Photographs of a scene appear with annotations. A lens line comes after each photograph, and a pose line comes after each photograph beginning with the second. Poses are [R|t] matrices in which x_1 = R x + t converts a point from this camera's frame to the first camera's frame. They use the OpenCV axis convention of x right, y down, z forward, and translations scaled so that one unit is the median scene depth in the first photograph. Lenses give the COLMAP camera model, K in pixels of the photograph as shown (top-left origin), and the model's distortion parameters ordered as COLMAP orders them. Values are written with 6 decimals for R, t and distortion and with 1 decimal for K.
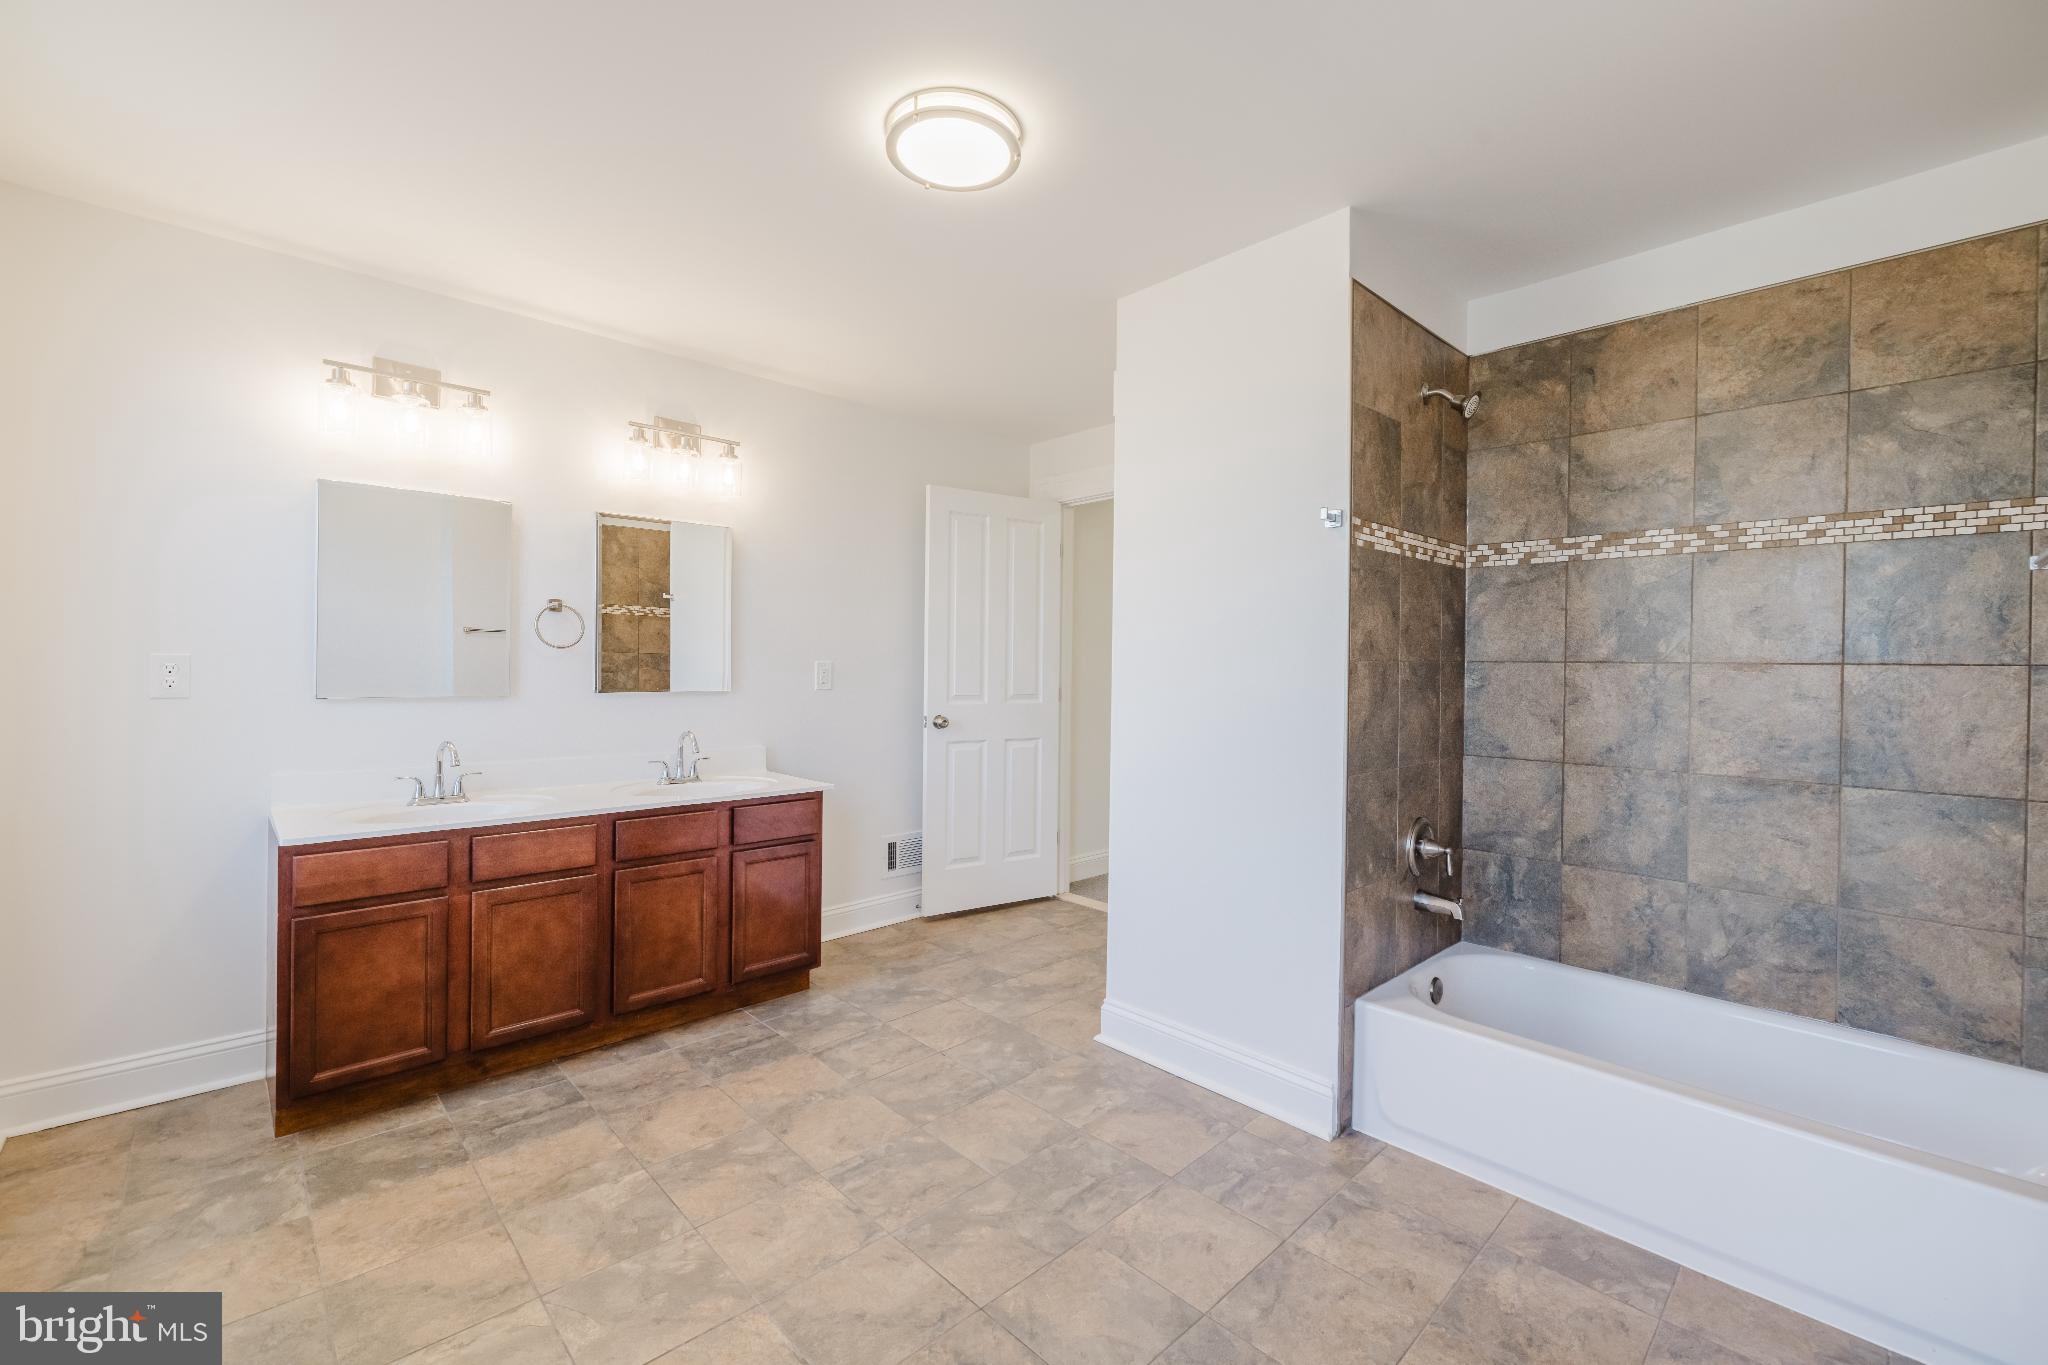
lens RADIAL K [[842.8, 0, 1022.6], [0, 842.8, 677.2], [0, 0, 1]] dist [0.000113, -0.000031]
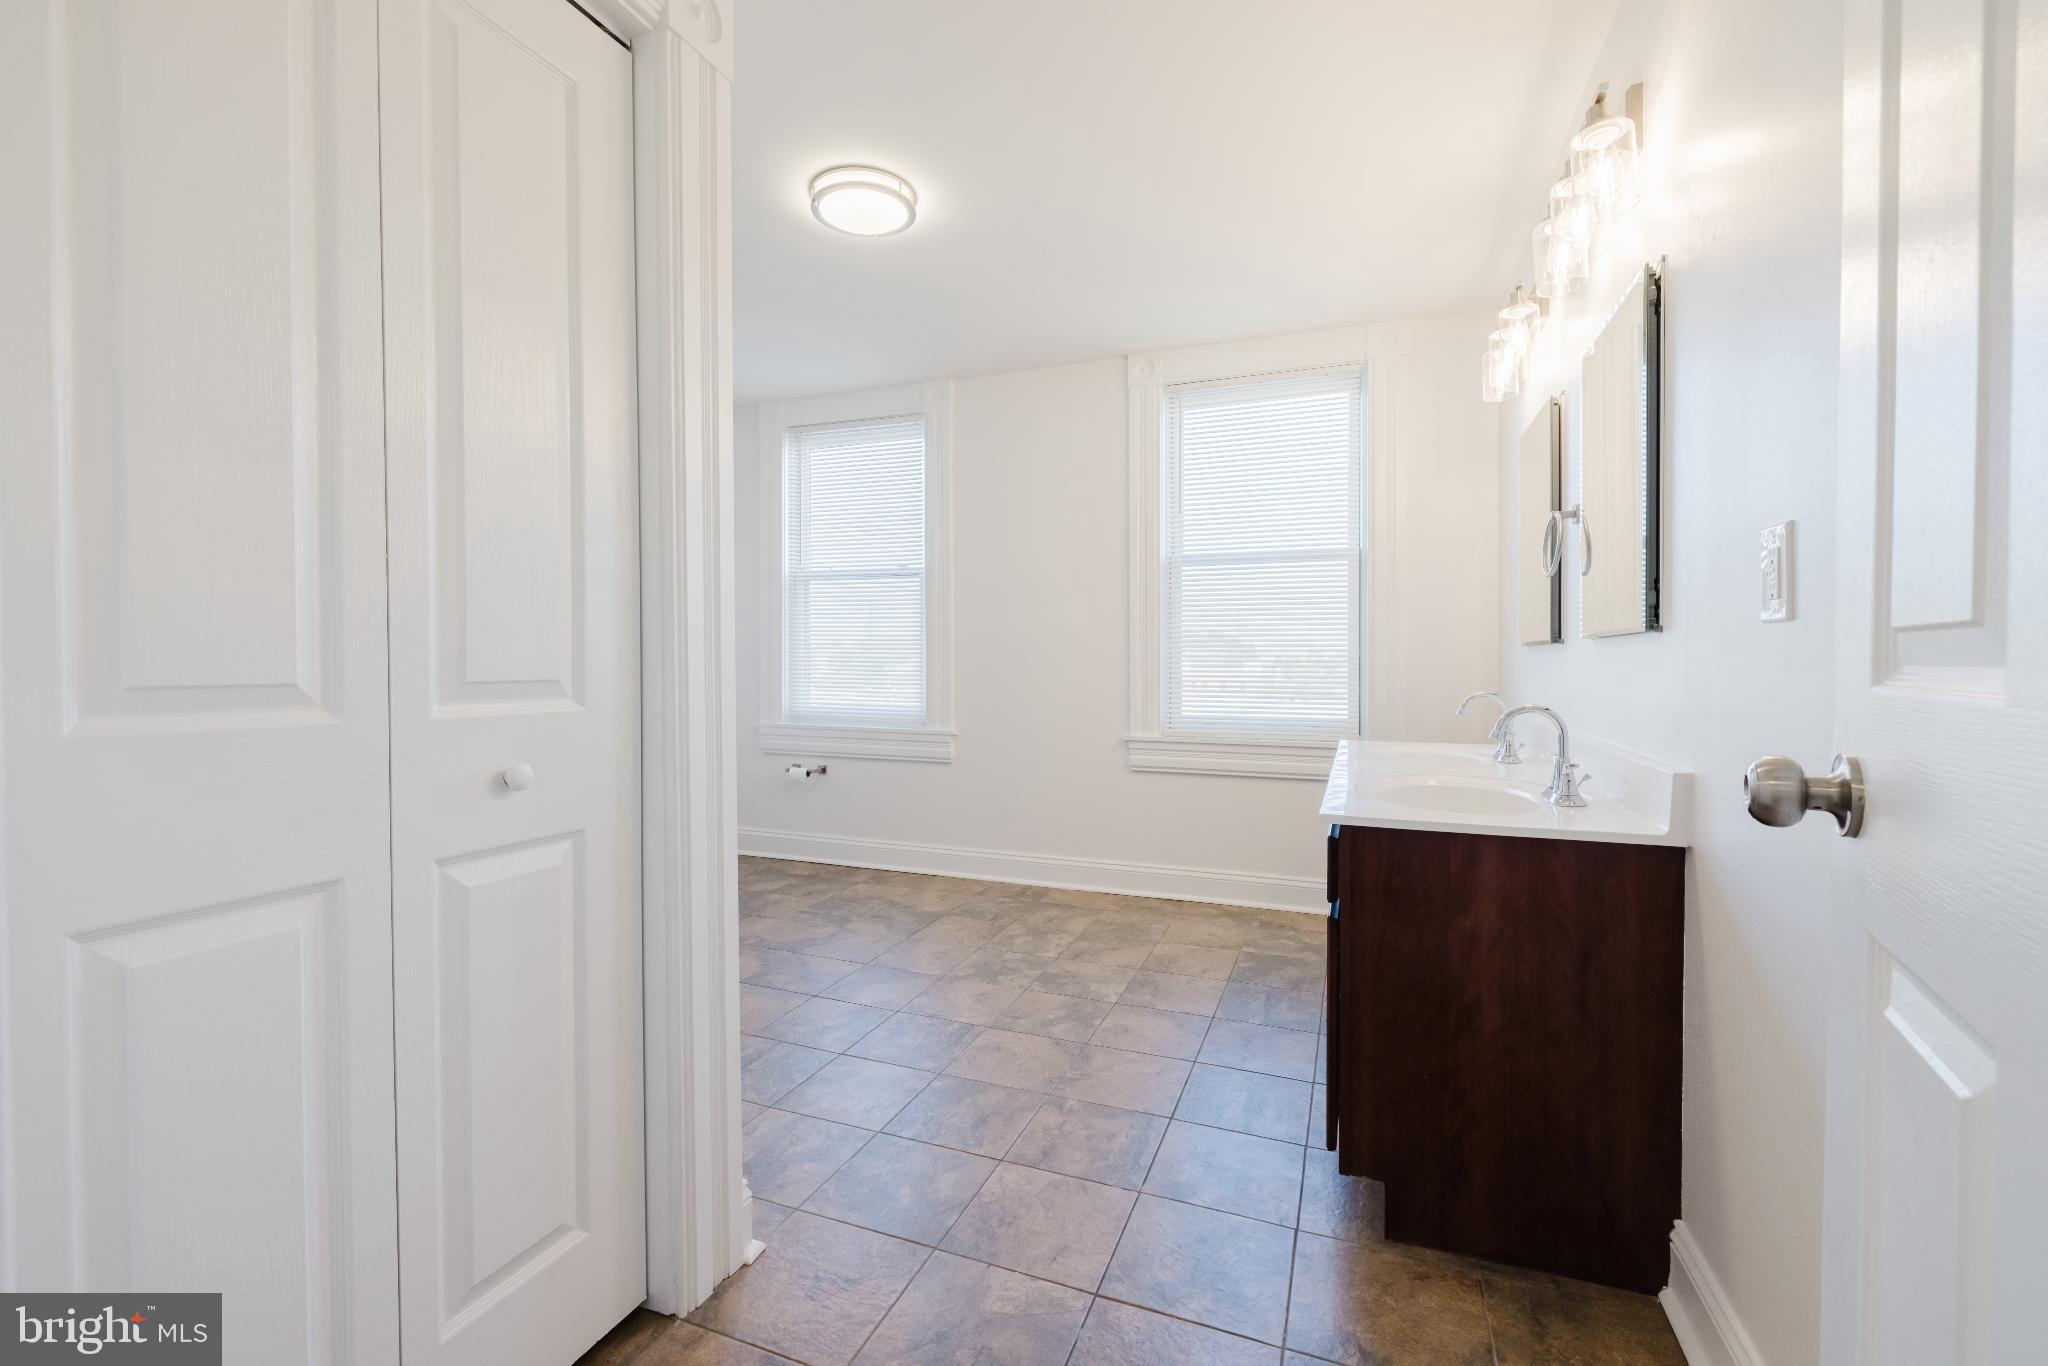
lens RADIAL K [[842.8, 0, 1027.2], [0, 842.8, 672.8], [0, 0, 1]] dist [0.000113, -0.000031]
pose [[-0.906579, 0.003153, -0.422024, 0.227017], [-0.005277, 0.999809, 0.018805, 0.054052], [0.422002, 0.019275, -0.906390, 2.187158]]
